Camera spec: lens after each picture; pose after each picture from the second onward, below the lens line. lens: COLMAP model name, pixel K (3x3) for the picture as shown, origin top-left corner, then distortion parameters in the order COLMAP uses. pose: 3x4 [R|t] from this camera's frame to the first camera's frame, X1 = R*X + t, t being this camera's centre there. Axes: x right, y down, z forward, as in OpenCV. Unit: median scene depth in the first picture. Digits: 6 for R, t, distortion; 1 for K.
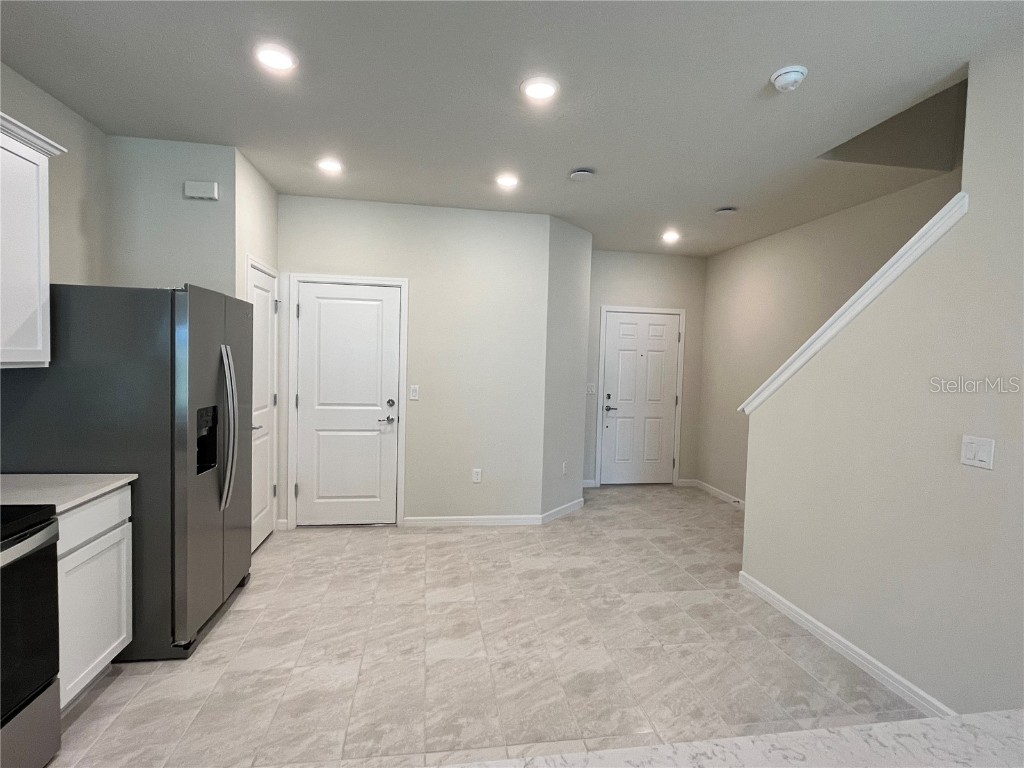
lens RADIAL K [[510.6, 0, 510.7], [0, 510.6, 385.7], [0, 0, 1]] dist [-0.002700, -0.000580]
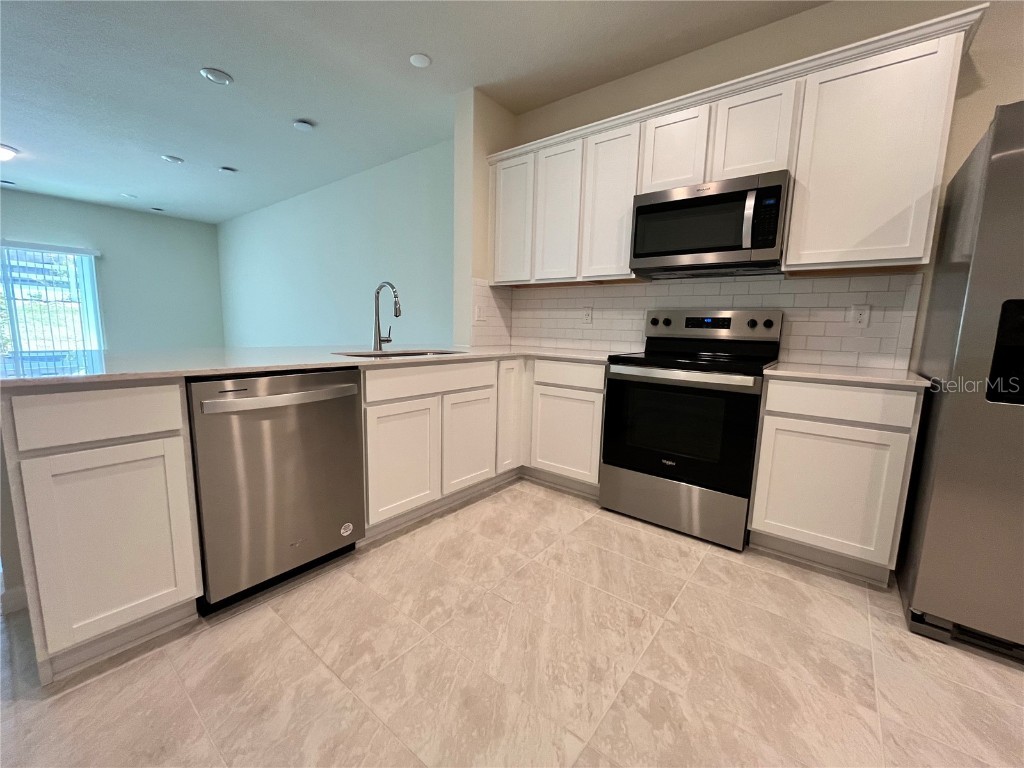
lens RADIAL K [[415.6, 0, 506.4], [0, 415.6, 381.8], [0, 0, 1]] dist [-0.001974, -0.000145]
pose [[-0.736870, 0.039633, -0.674871, 0.246406], [-0.084067, 0.985159, 0.149646, 0.145675], [0.670787, 0.167005, -0.722603, 1.129186]]
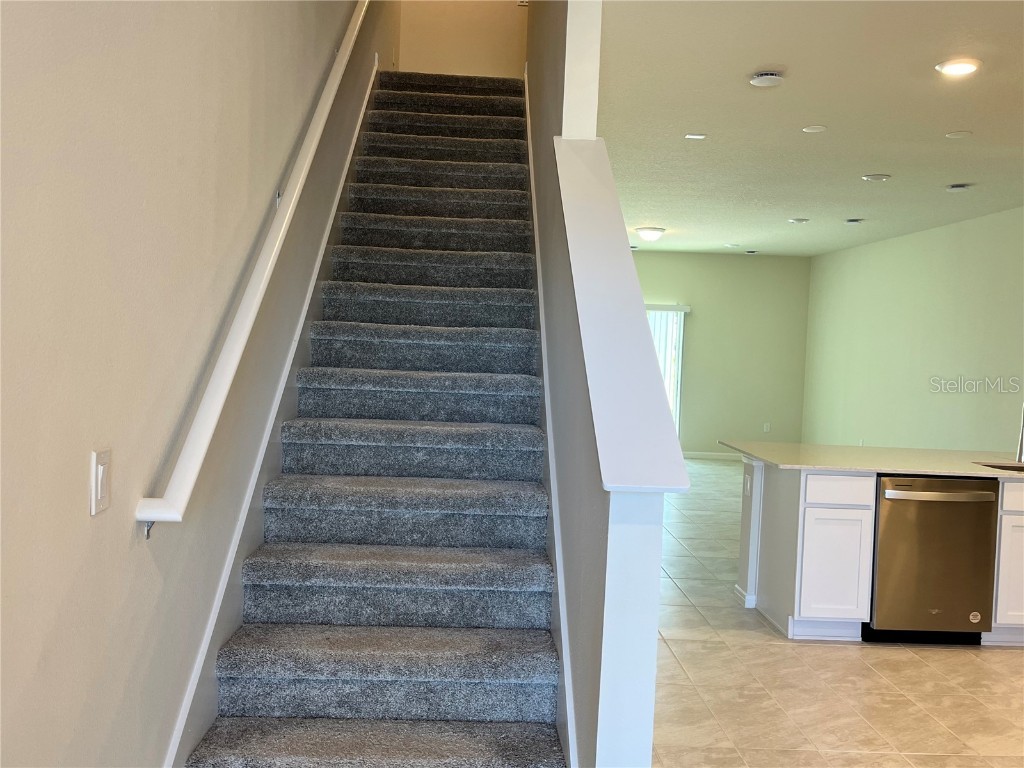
lens RADIAL K [[884.3, 0, 510.6], [0, 884.3, 381.6], [0, 0, 1]] dist [0.018559, -0.002817]
pose [[-0.990081, -0.079521, 0.115830, 0.847102], [-0.068920, 0.993295, 0.092819, -0.089585], [-0.122435, 0.083915, -0.988923, 2.597941]]
